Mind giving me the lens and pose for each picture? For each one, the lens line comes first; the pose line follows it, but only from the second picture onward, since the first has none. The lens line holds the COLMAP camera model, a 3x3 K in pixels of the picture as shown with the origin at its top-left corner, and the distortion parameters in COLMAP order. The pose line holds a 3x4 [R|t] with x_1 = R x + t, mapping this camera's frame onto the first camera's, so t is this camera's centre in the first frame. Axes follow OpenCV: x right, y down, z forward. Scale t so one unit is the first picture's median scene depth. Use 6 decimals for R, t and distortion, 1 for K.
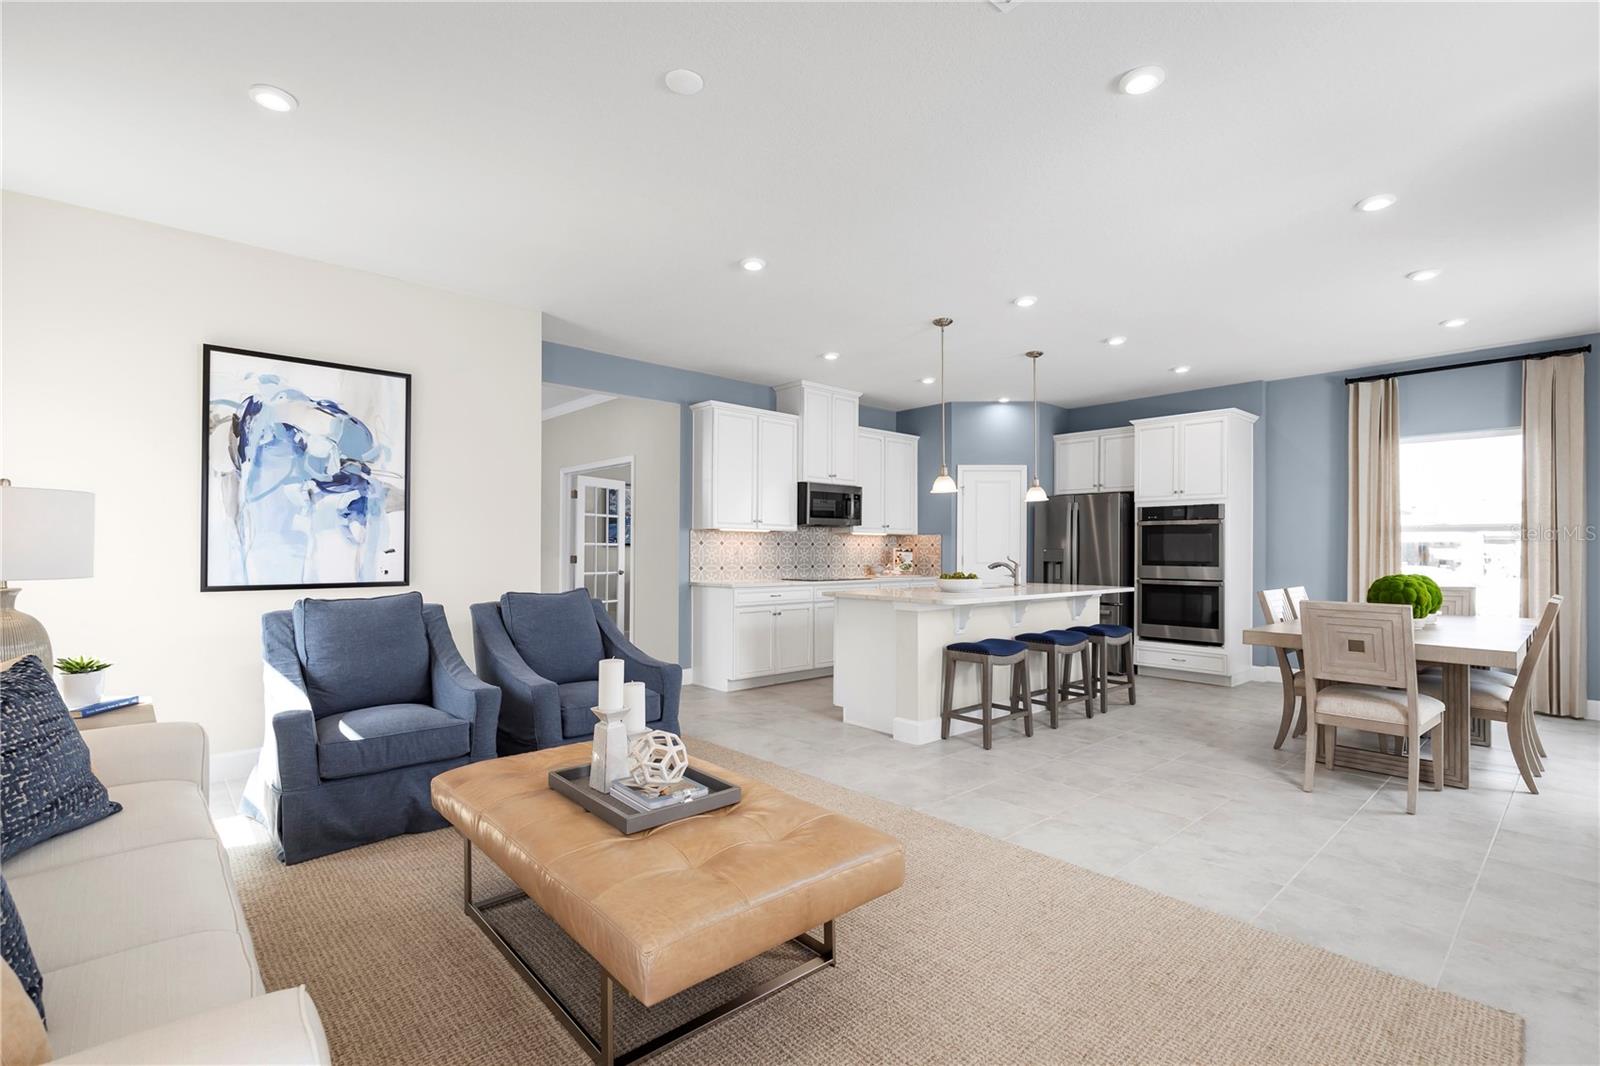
lens RADIAL K [[725.1, 0, 803.3], [0, 725.1, 543.4], [0, 0, 1]] dist [0.003357, -0.000431]
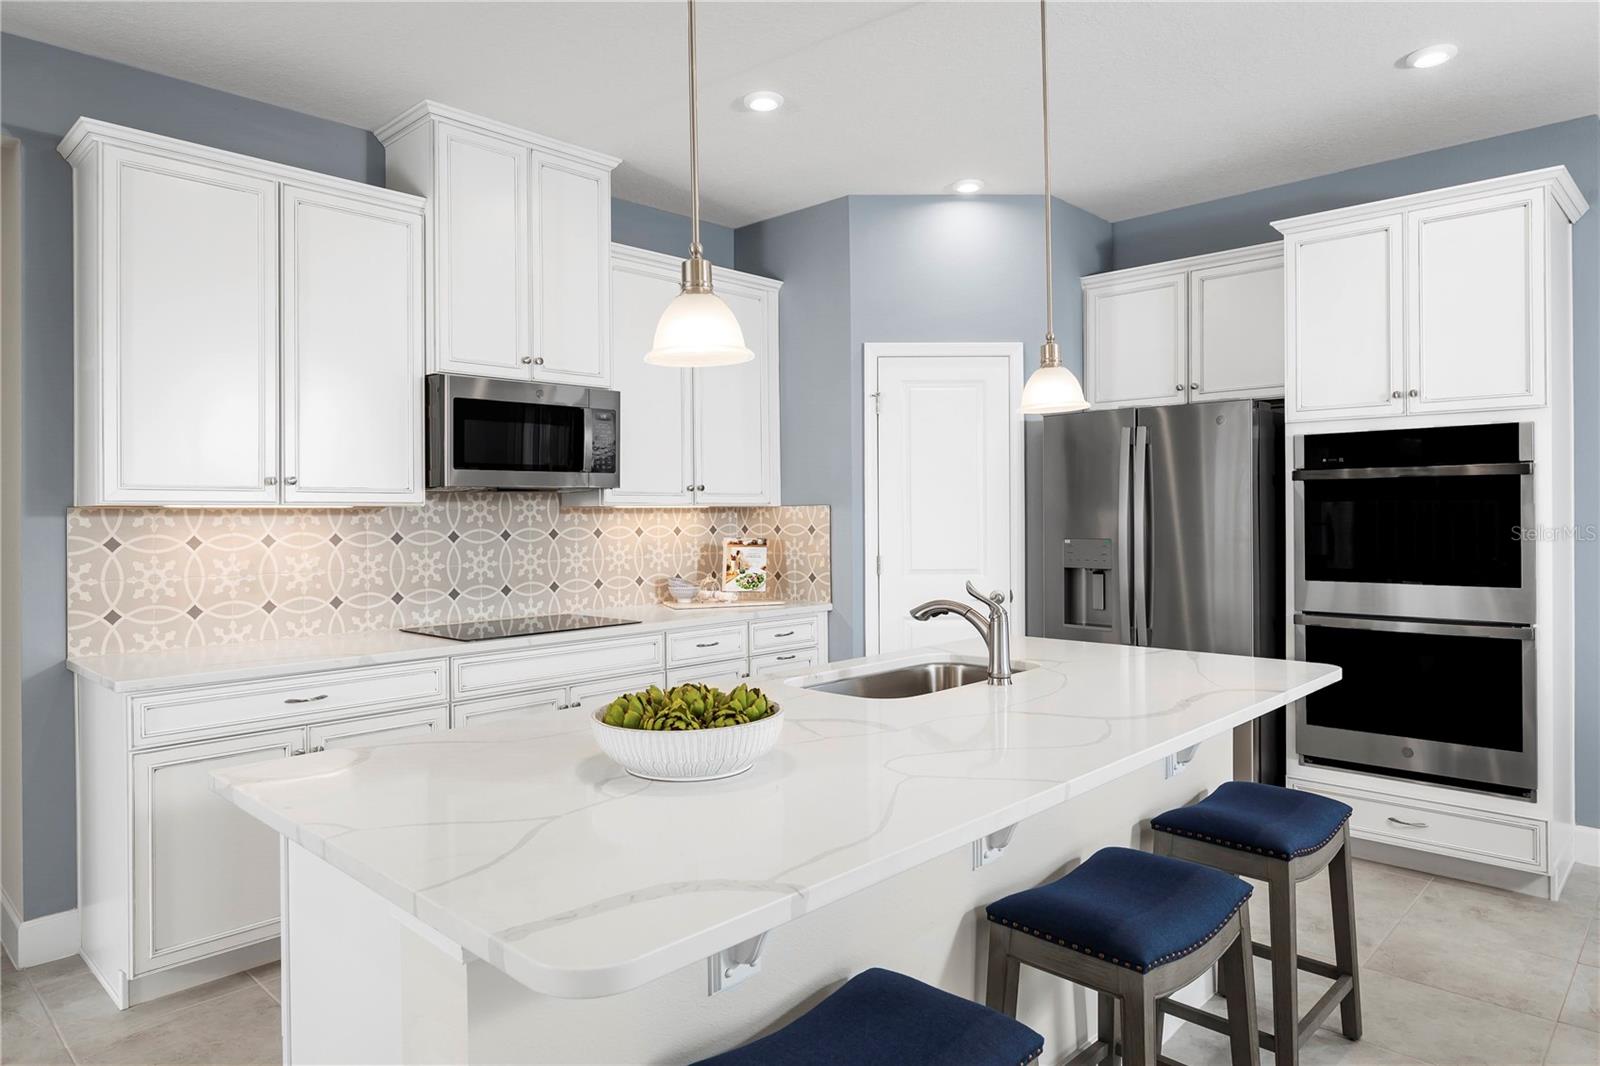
lens RADIAL K [[980.1, 0, 791.2], [0, 980.1, 512.6], [0, 0, 1]] dist [-0.002131, 0.000146]
pose [[0.997668, -0.013023, 0.066994, 0.156407], [0.012451, 0.999882, 0.008950, -0.016639], [-0.067103, -0.008095, 0.997713, 0.512040]]
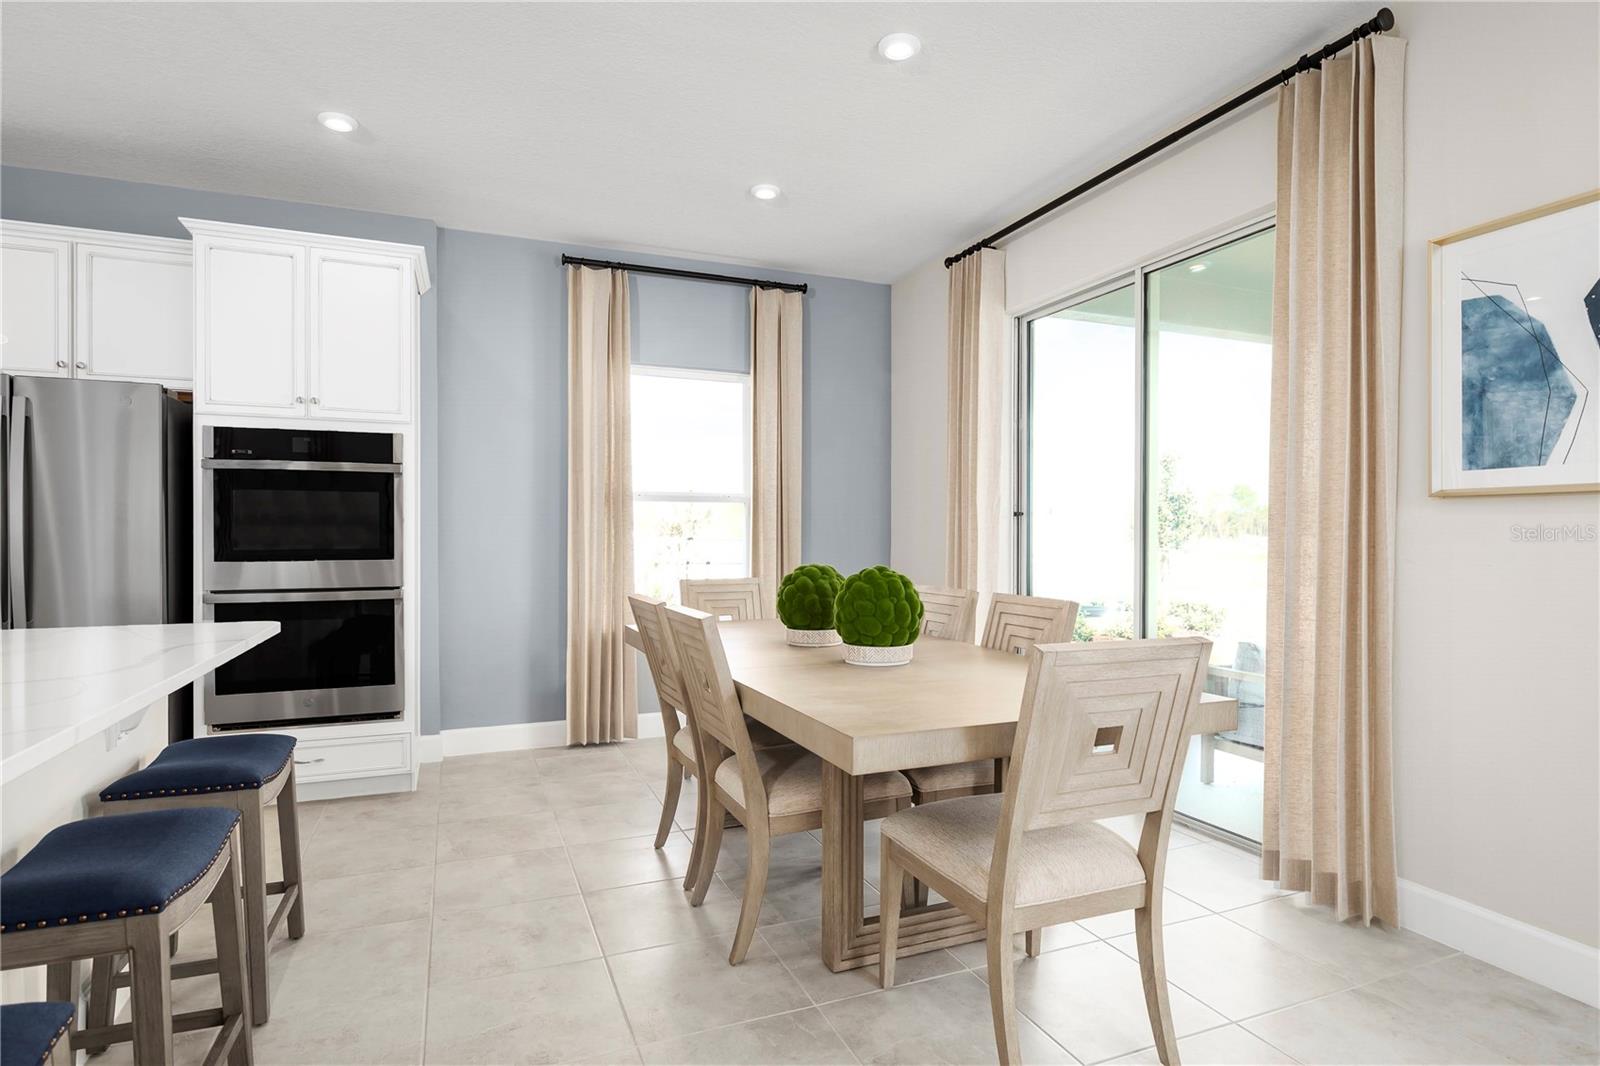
lens RADIAL K [[845.7, 0, 802.2], [0, 845.7, 542.3], [0, 0, 1]] dist [-0.002667, -0.000112]
pose [[0.340021, -0.013244, 0.940325, 0.120595], [-0.006660, 0.999842, 0.016490, 0.009009], [-0.940394, -0.011870, 0.339879, 0.536516]]
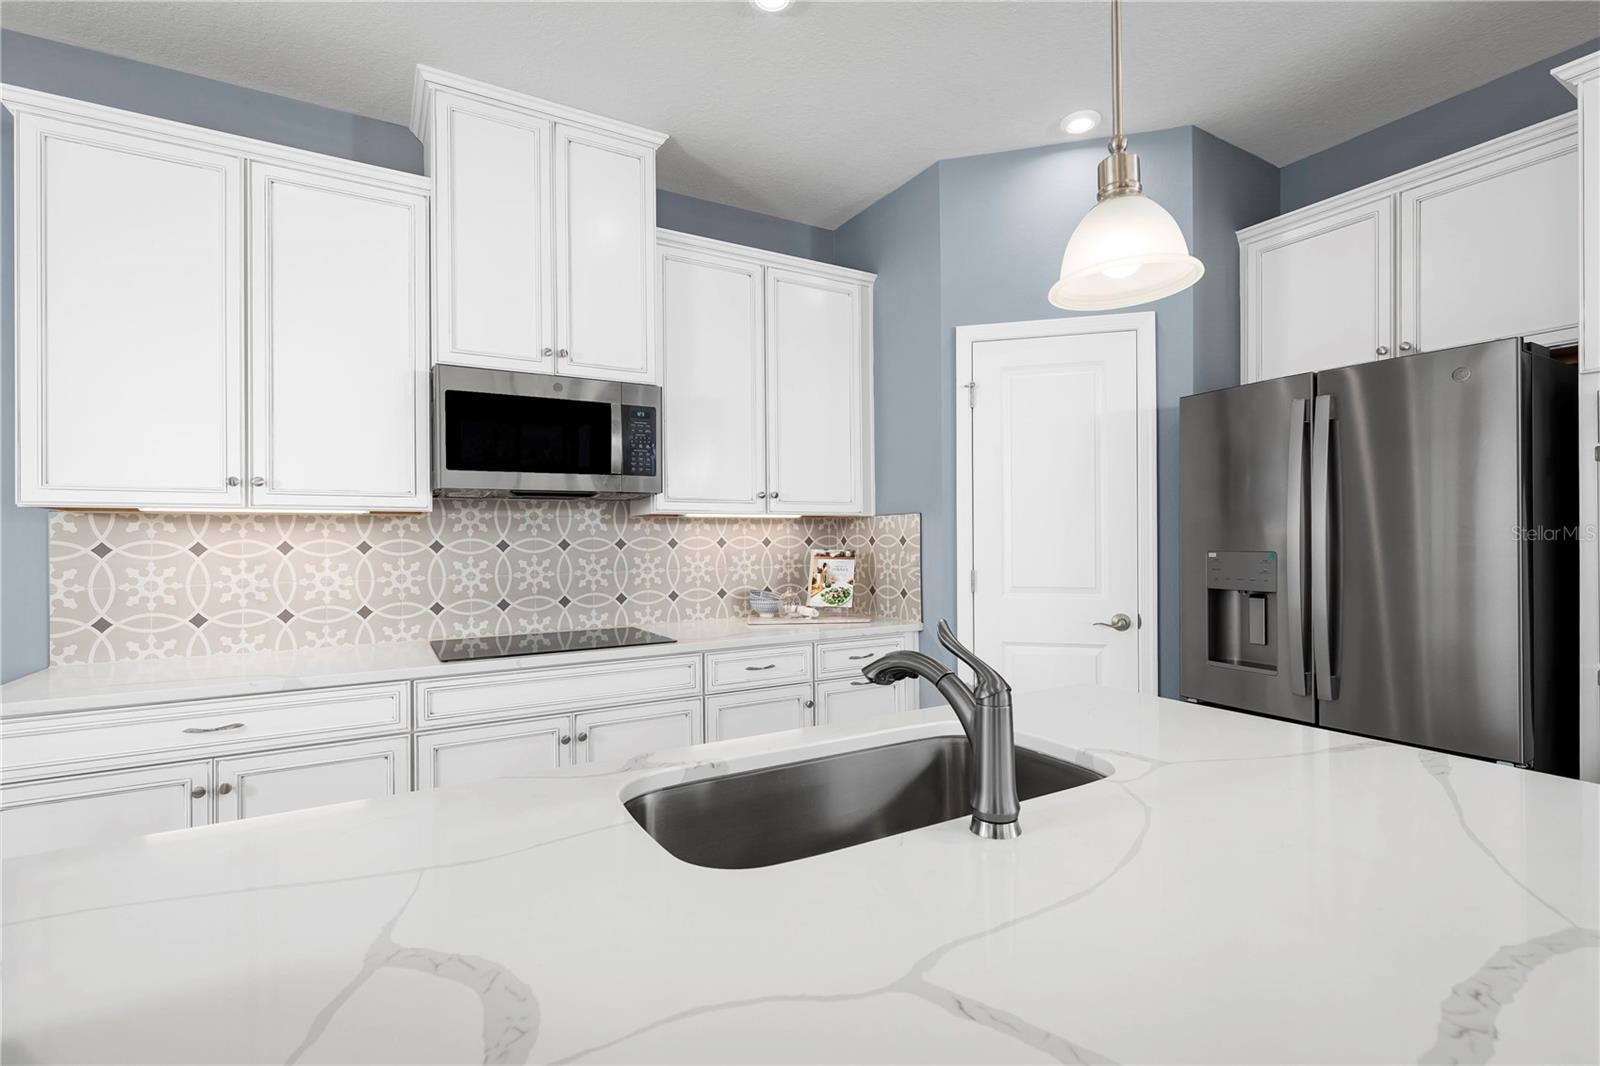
lens RADIAL K [[725.1, 0, 803.9], [0, 725.1, 537.6], [0, 0, 1]] dist [0.003357, -0.000431]
pose [[0.978559, -0.013758, -0.205508, 0.254695], [0.015587, 0.999852, 0.007283, -0.004110], [0.205378, -0.010330, 0.978628, 0.741611]]
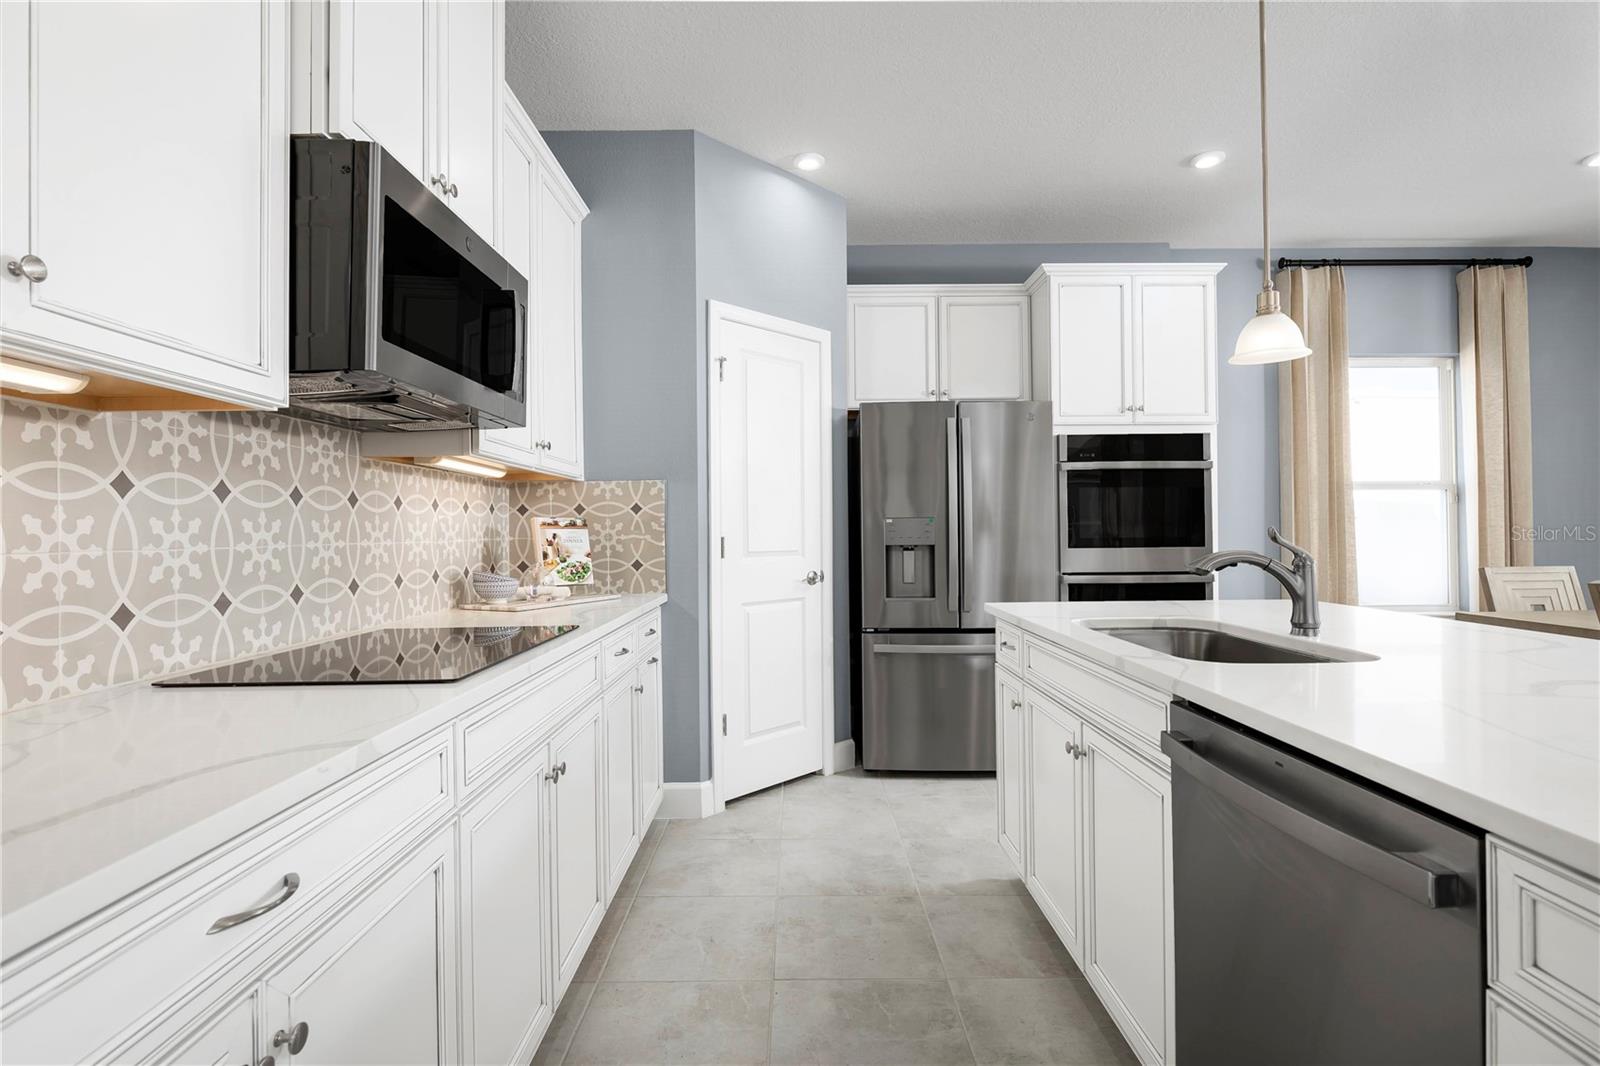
lens RADIAL K [[769.8, 0, 801.4], [0, 769.8, 522.7], [0, 0, 1]] dist [-0.005095, 0.000539]
pose [[0.668725, -0.003500, 0.743502, -0.069037], [0.005962, 0.999982, -0.000655, 0.012312], [-0.743486, 0.004870, 0.668734, 0.833923]]
